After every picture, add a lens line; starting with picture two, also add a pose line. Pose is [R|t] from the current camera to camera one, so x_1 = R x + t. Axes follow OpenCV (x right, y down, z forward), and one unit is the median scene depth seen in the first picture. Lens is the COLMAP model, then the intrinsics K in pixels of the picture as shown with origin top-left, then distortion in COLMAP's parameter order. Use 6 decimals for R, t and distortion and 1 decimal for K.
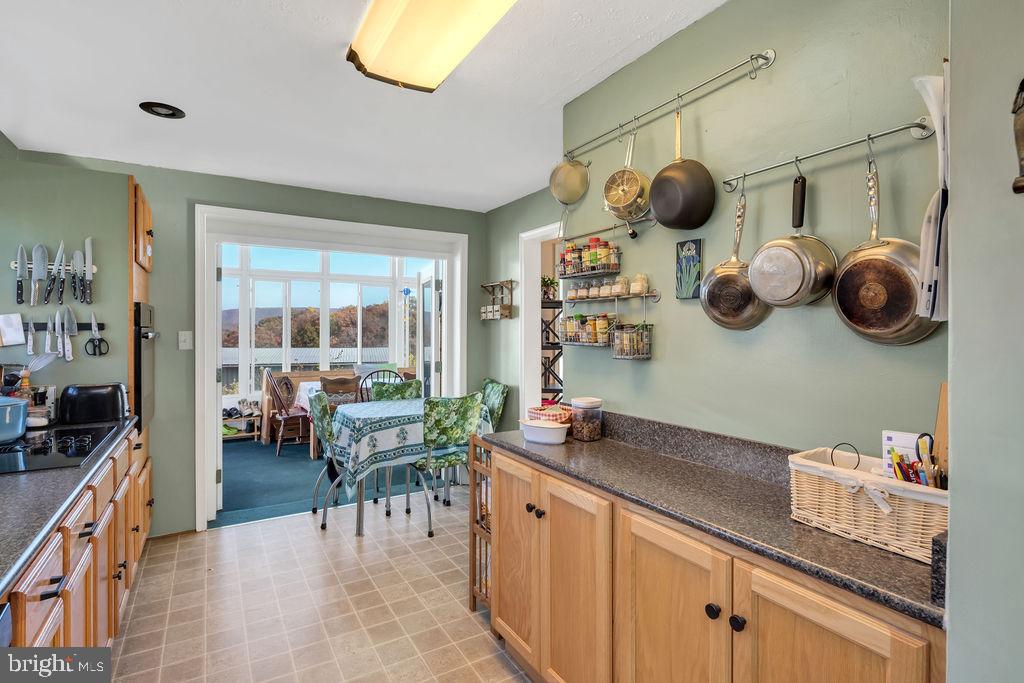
lens RADIAL K [[505.4, 0, 510.0], [0, 505.4, 335.1], [0, 0, 1]] dist [-0.000194, -0.000104]
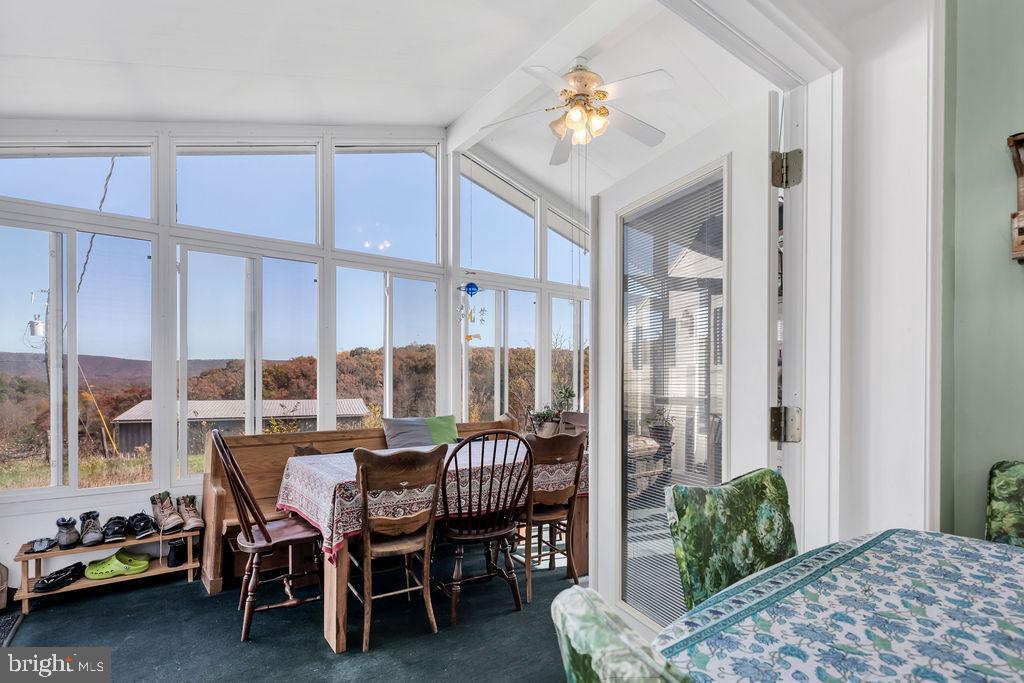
lens RADIAL K [[502.7, 0, 510.5], [0, 502.7, 385.4], [0, 0, 1]] dist [0.000011, -0.000754]
pose [[0.995719, -0.004962, 0.092296, -0.250635], [0.005166, 0.999985, -0.001963, 0.028303], [-0.092285, 0.002431, 0.995730, 0.511468]]
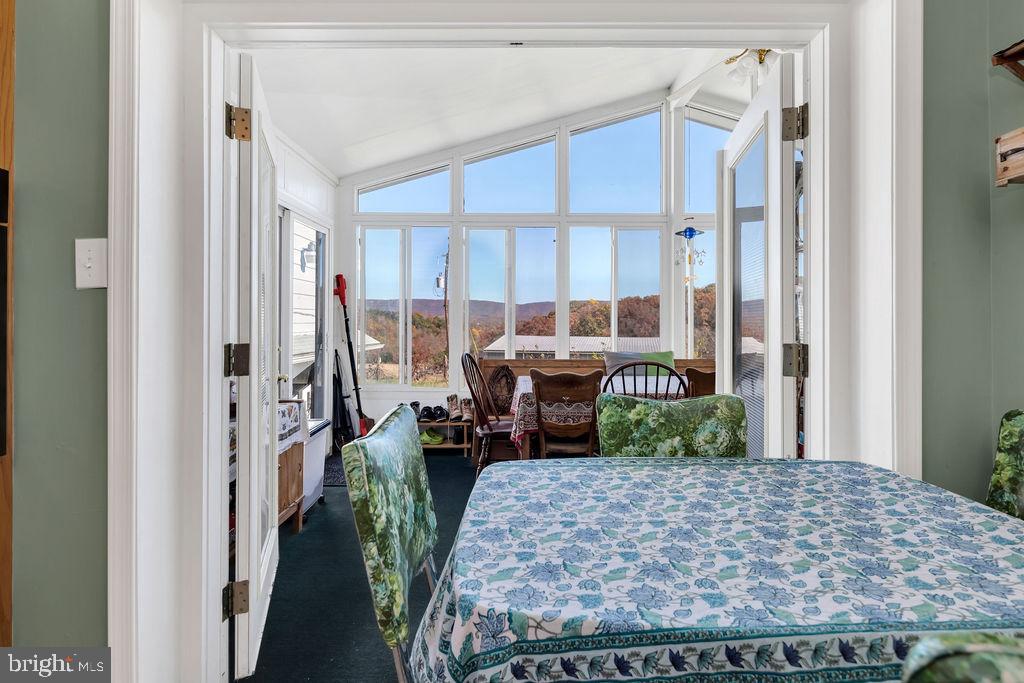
lens RADIAL K [[500.0, 0, 510.2], [0, 500.0, 320.1], [0, 0, 1]] dist [0.000509, 0.000313]
pose [[0.858428, -0.003743, -0.512921, -0.097504], [-0.002606, 0.999929, -0.011658, 0.029849], [0.512928, 0.011344, 0.858357, 0.446403]]
